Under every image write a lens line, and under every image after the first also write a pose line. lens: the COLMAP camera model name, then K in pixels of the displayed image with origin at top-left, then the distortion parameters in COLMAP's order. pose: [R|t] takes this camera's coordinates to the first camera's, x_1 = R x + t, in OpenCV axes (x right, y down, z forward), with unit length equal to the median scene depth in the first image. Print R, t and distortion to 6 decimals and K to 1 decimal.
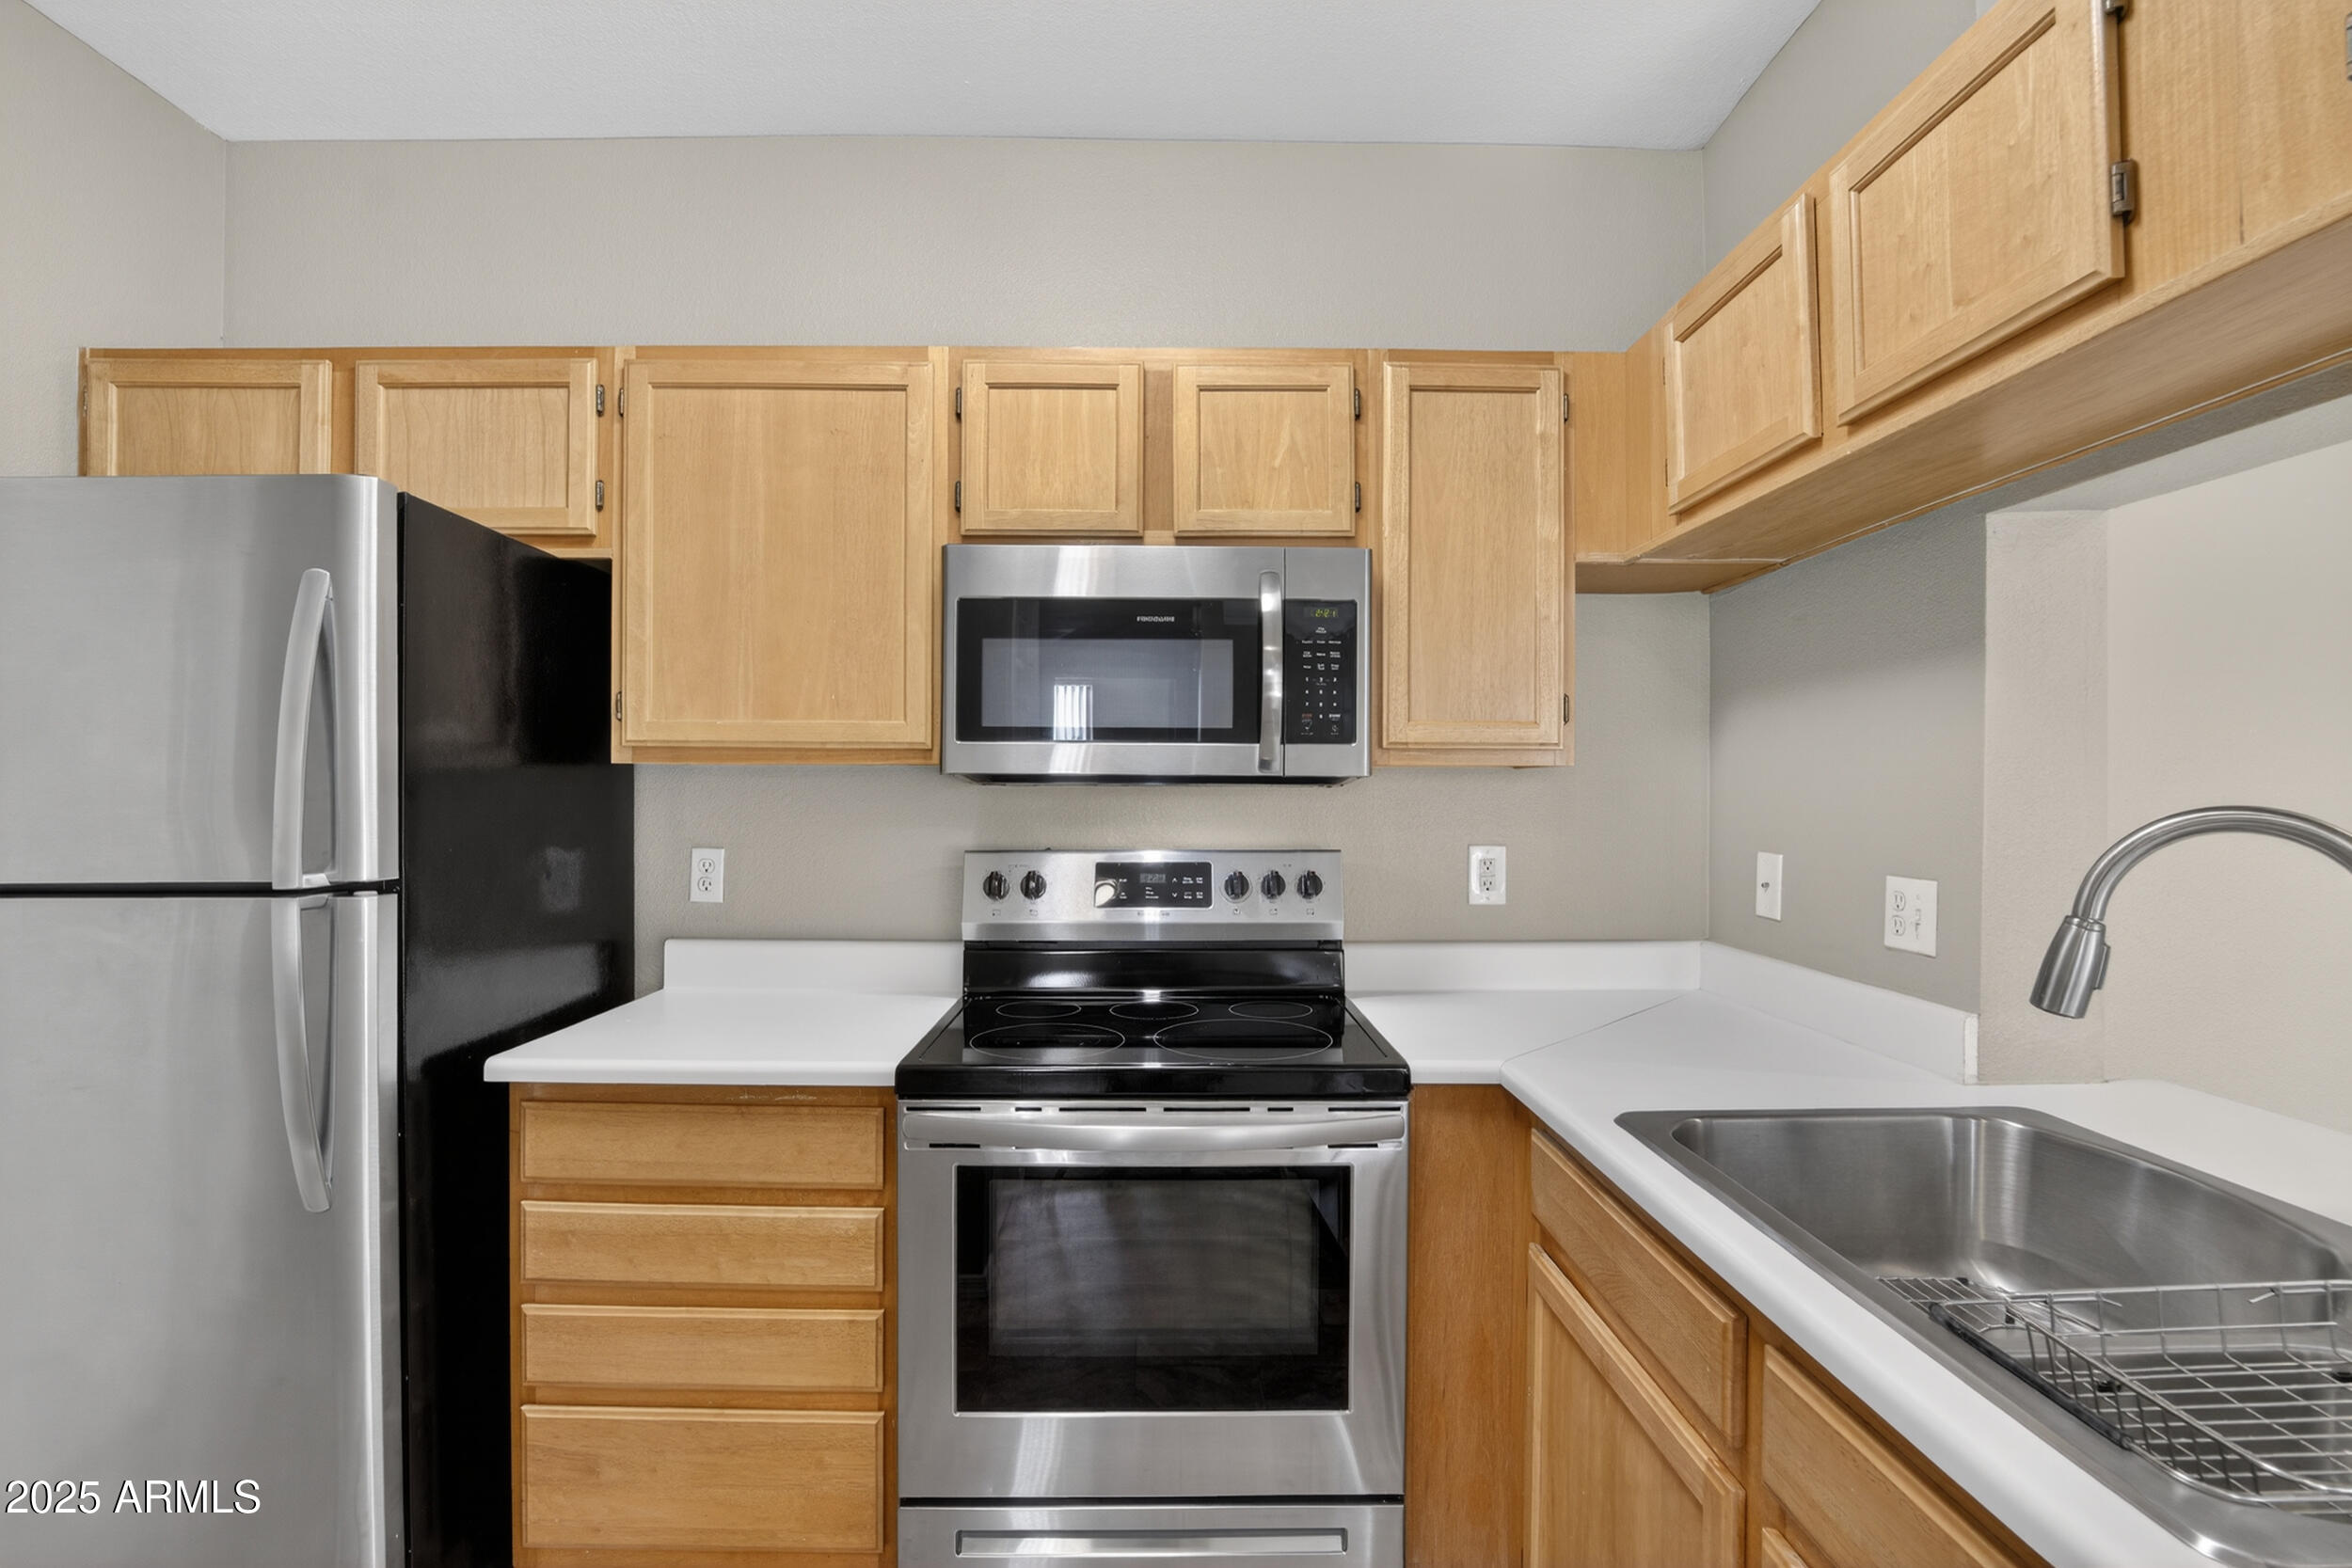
lens RADIAL K [[1121.3, 0, 1181.1], [0, 1121.3, 796.3], [0, 0, 1]] dist [-0.028499, 0.000871]
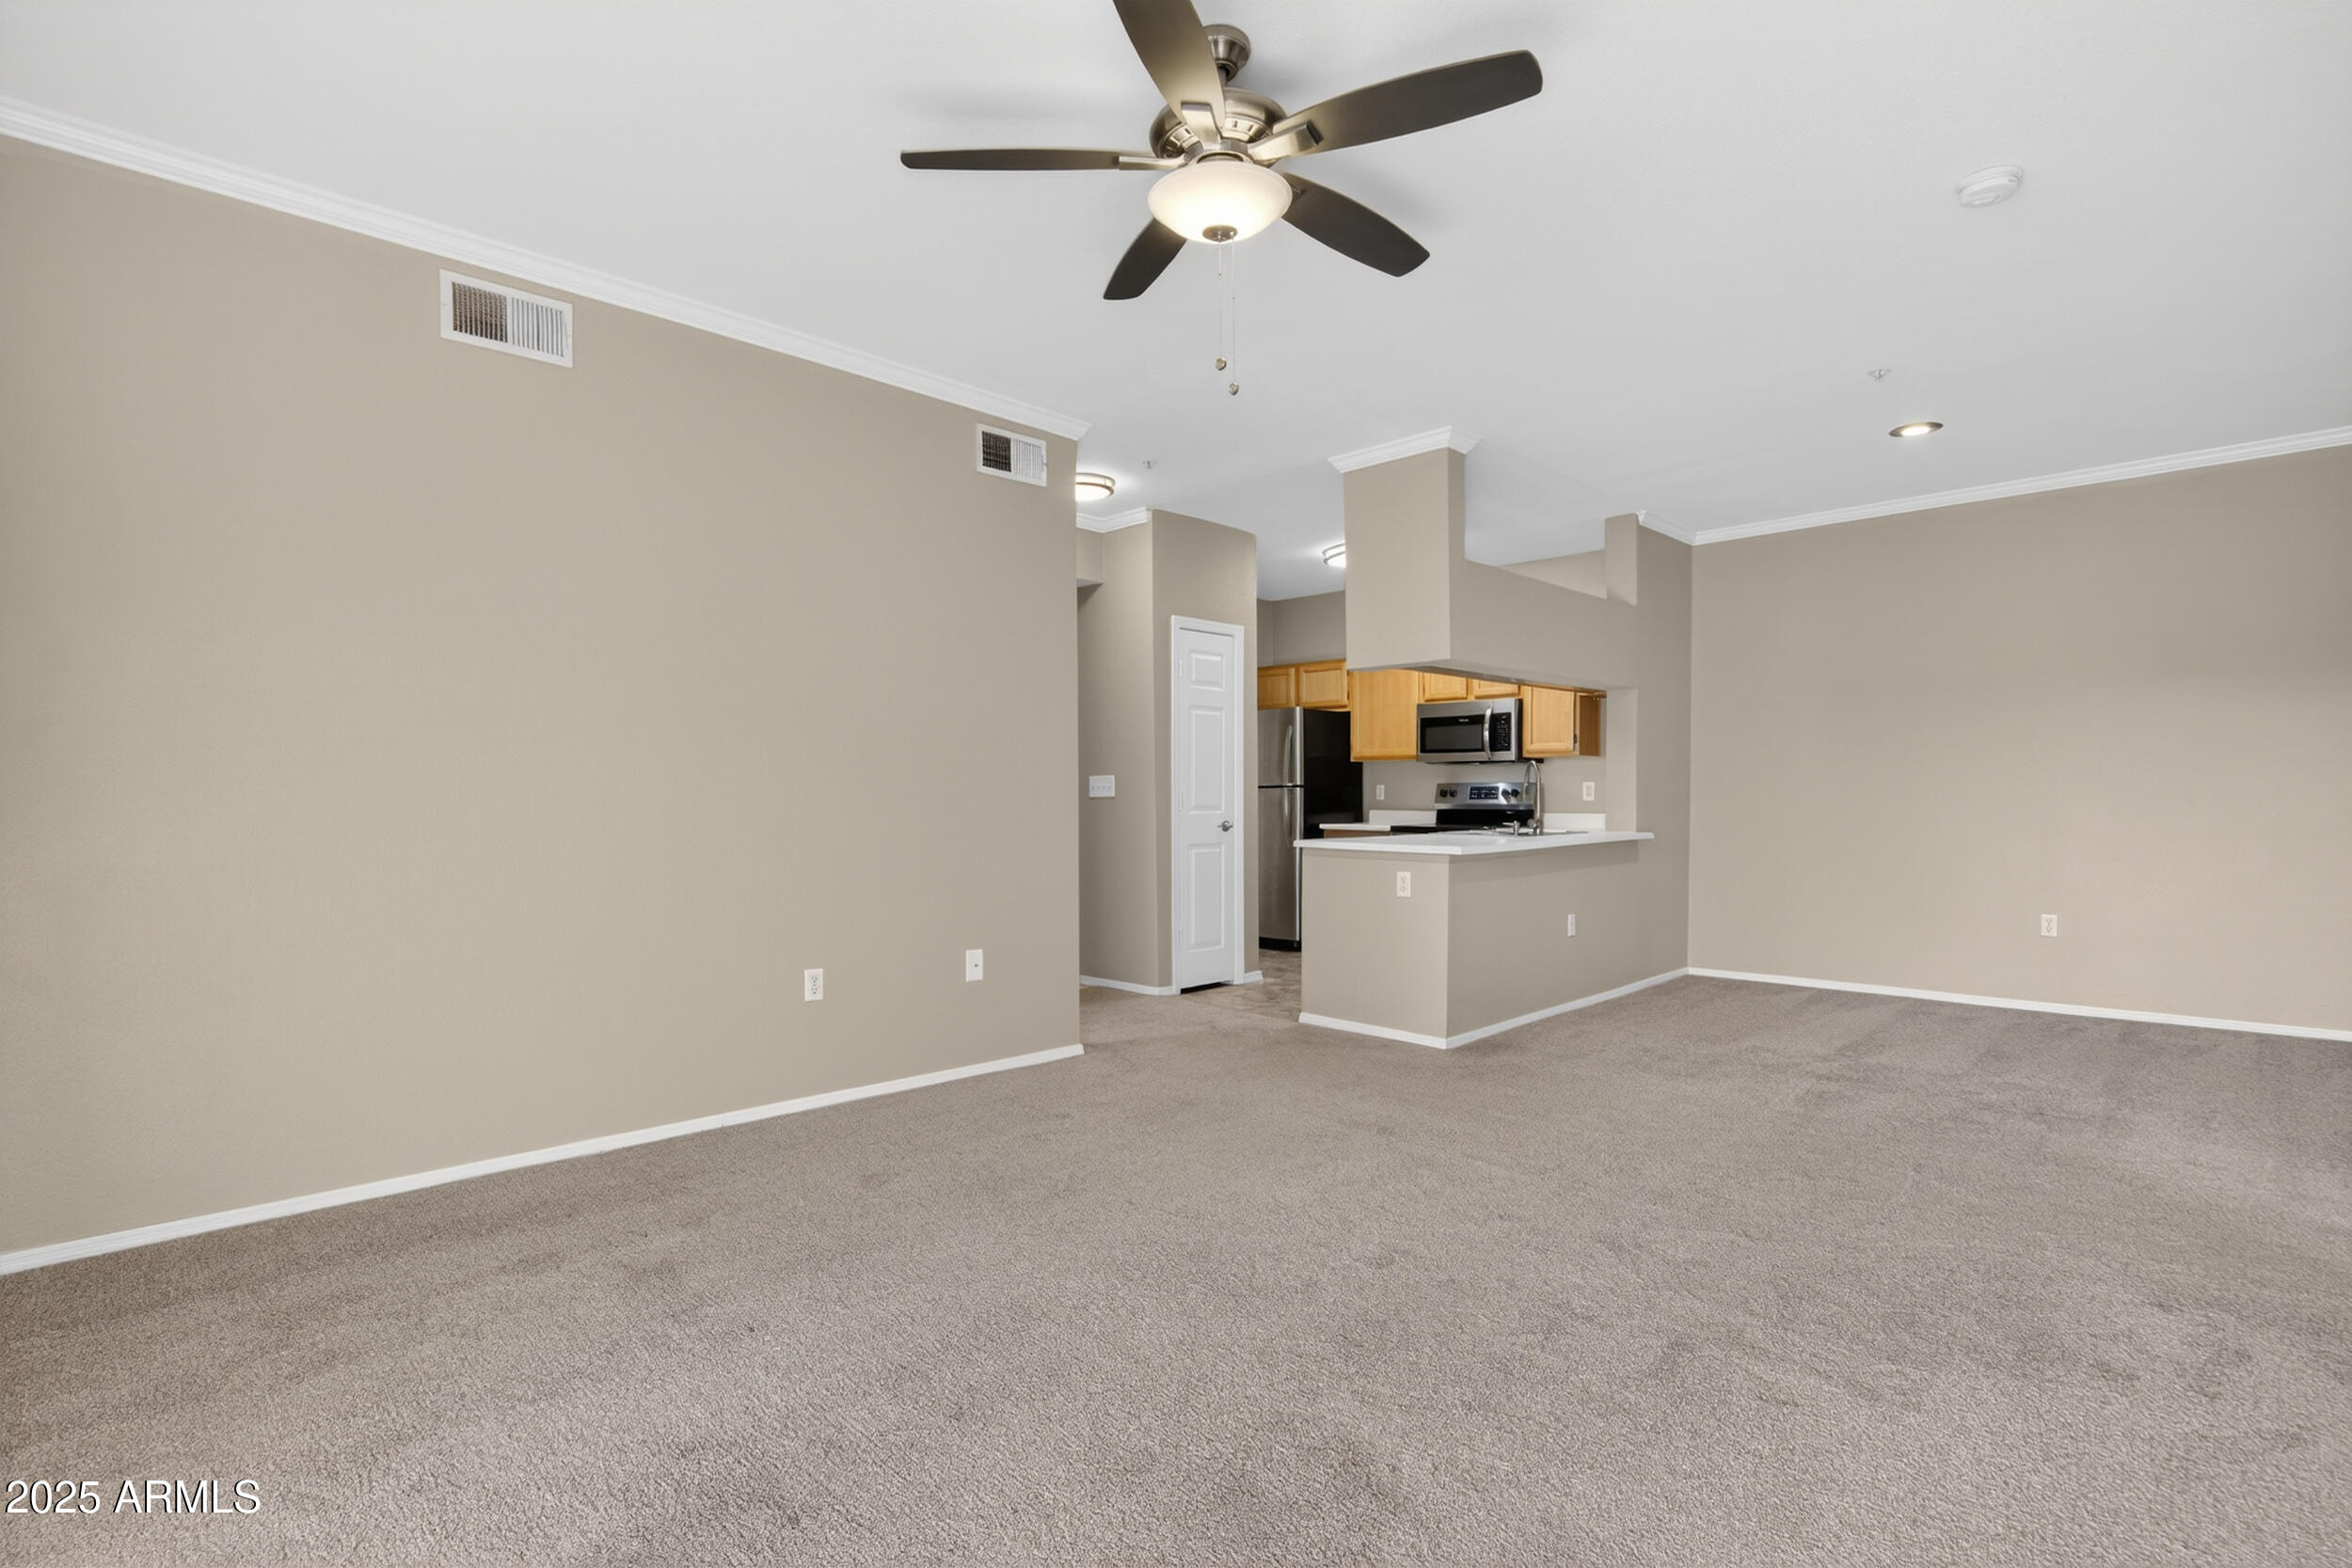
lens RADIAL K [[1121.3, 0, 1157.1], [0, 1121.3, 818.5], [0, 0, 1]] dist [-0.028499, 0.000871]
pose [[0.686559, 0.013878, -0.726941, 1.977625], [0.000650, 0.999806, 0.019702, 0.098249], [0.727073, -0.014000, 0.686417, -2.320239]]
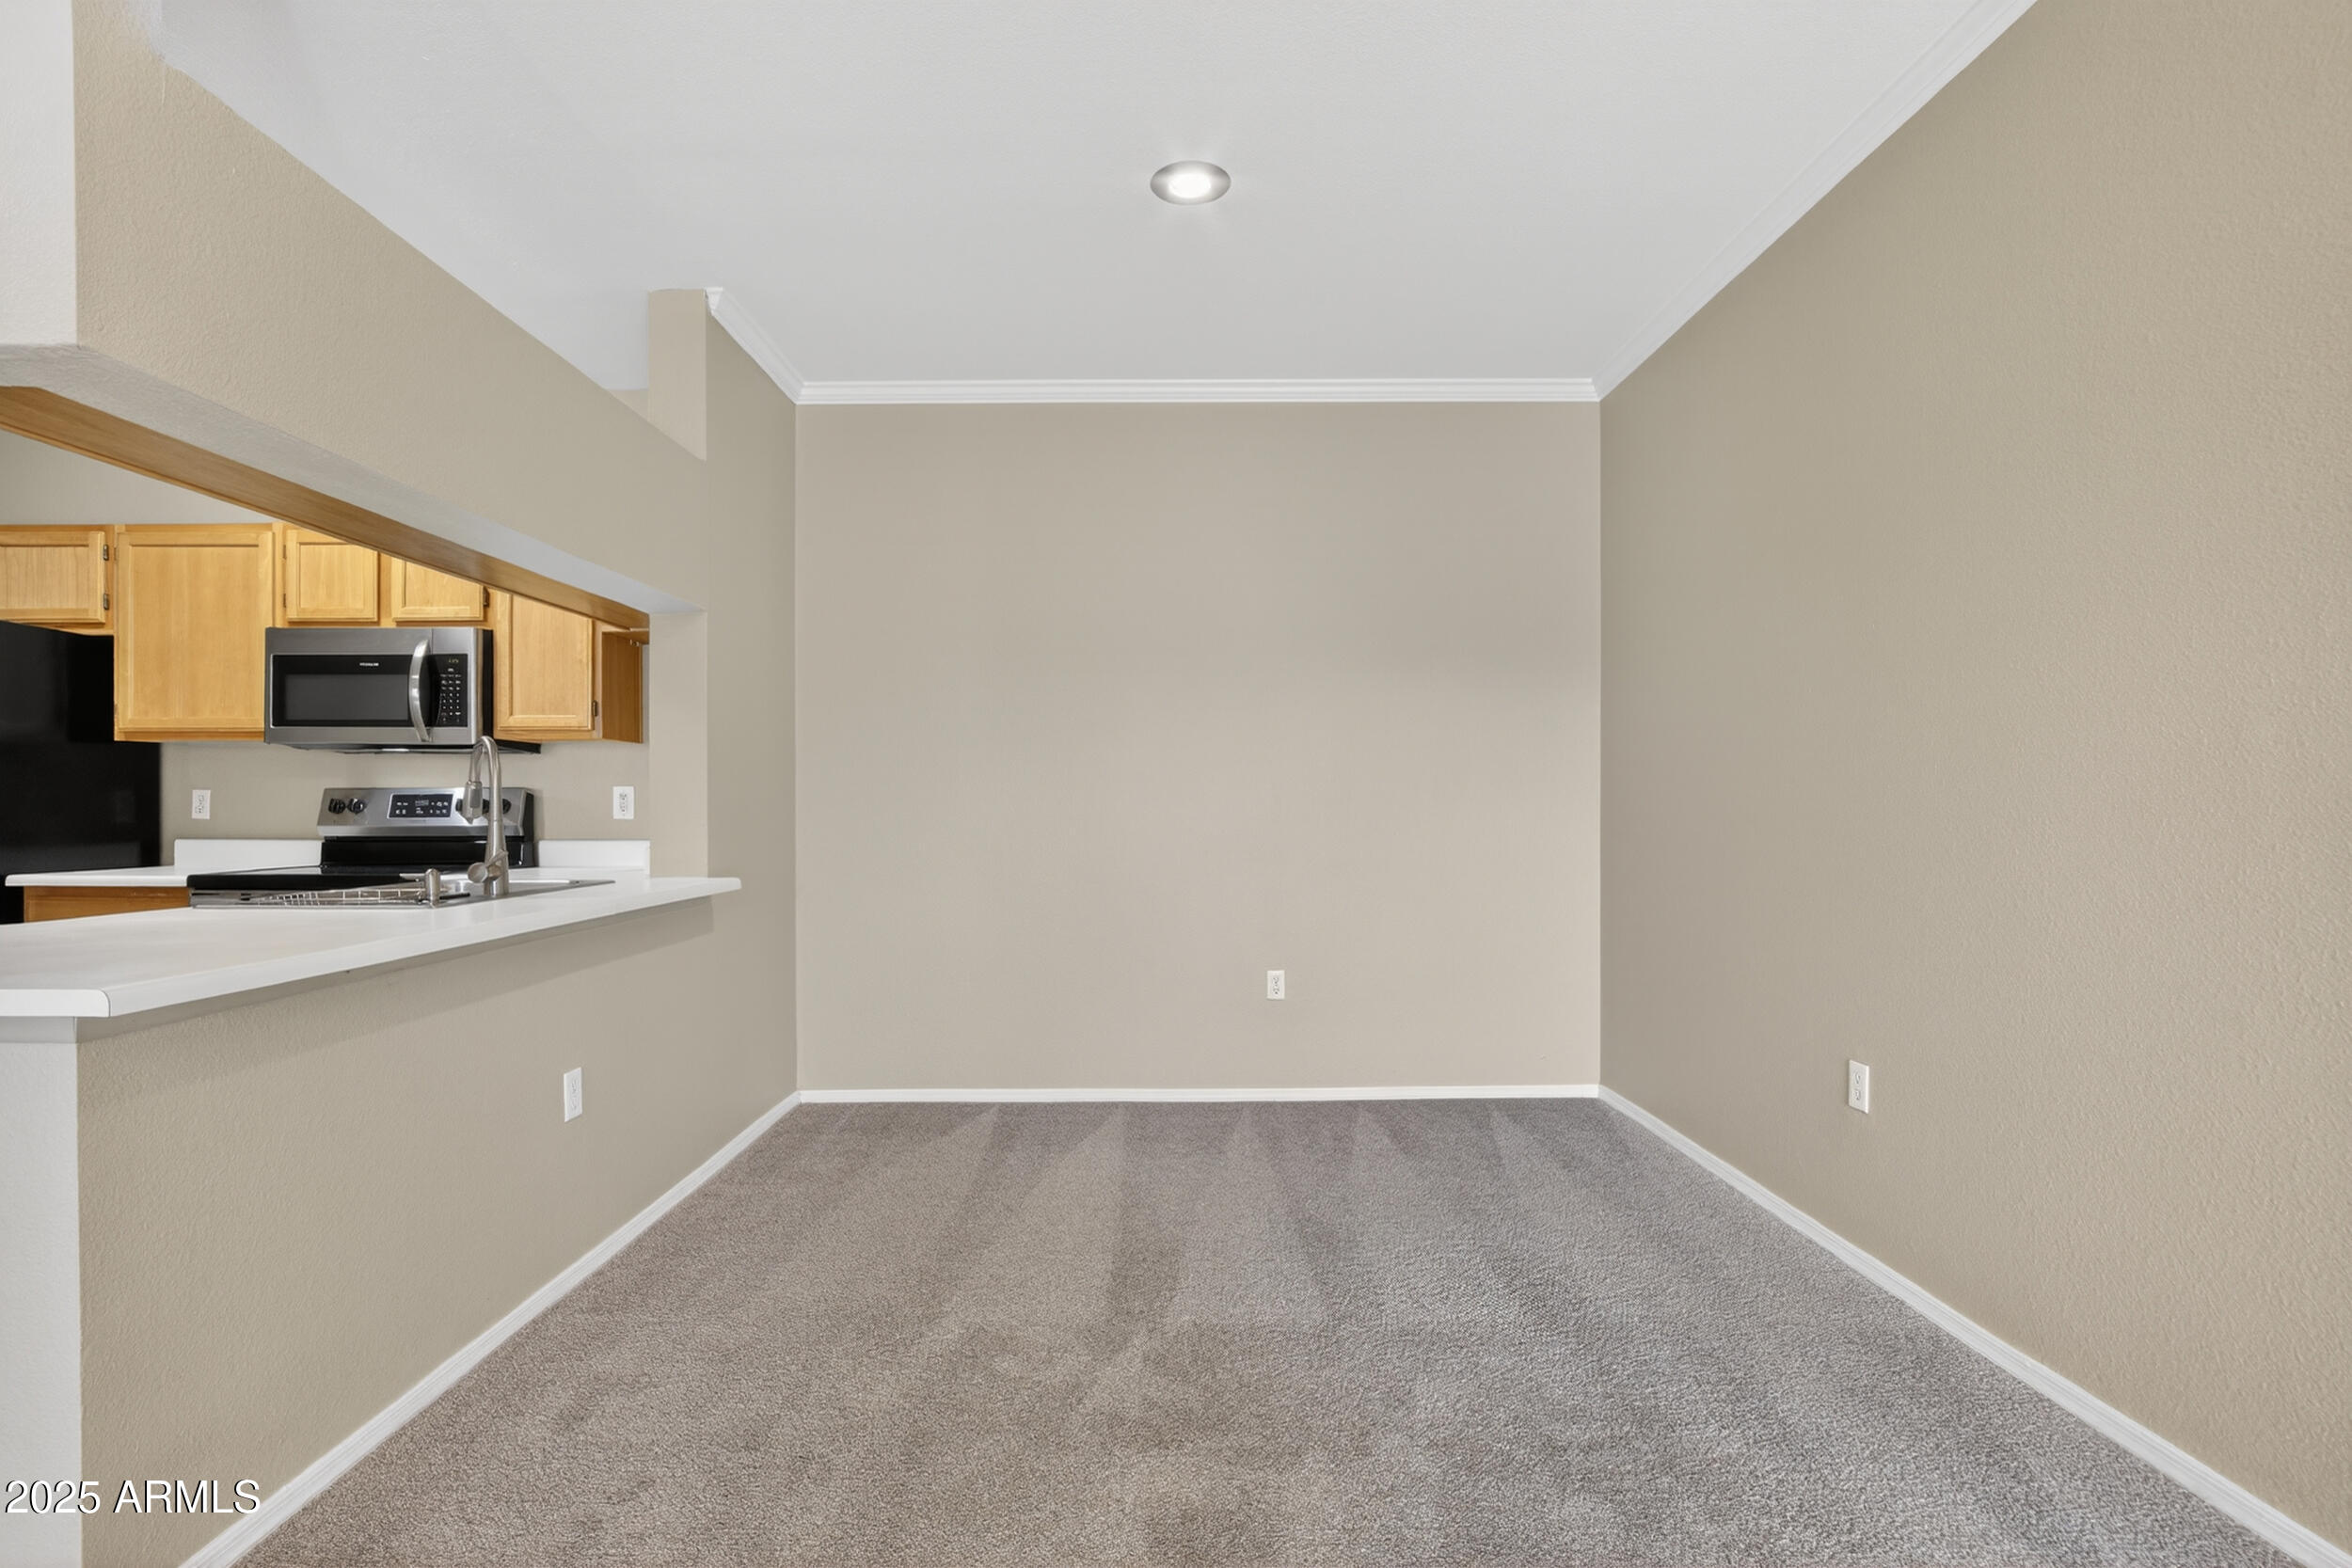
lens RADIAL K [[1121.3, 0, 1194.2], [0, 1121.3, 821.1], [0, 0, 1]] dist [-0.028499, 0.000871]
pose [[0.999973, -0.002392, 0.006964, 1.365391], [0.002327, 0.999954, 0.009355, 0.098880], [-0.006986, -0.009339, 0.999932, -0.921070]]
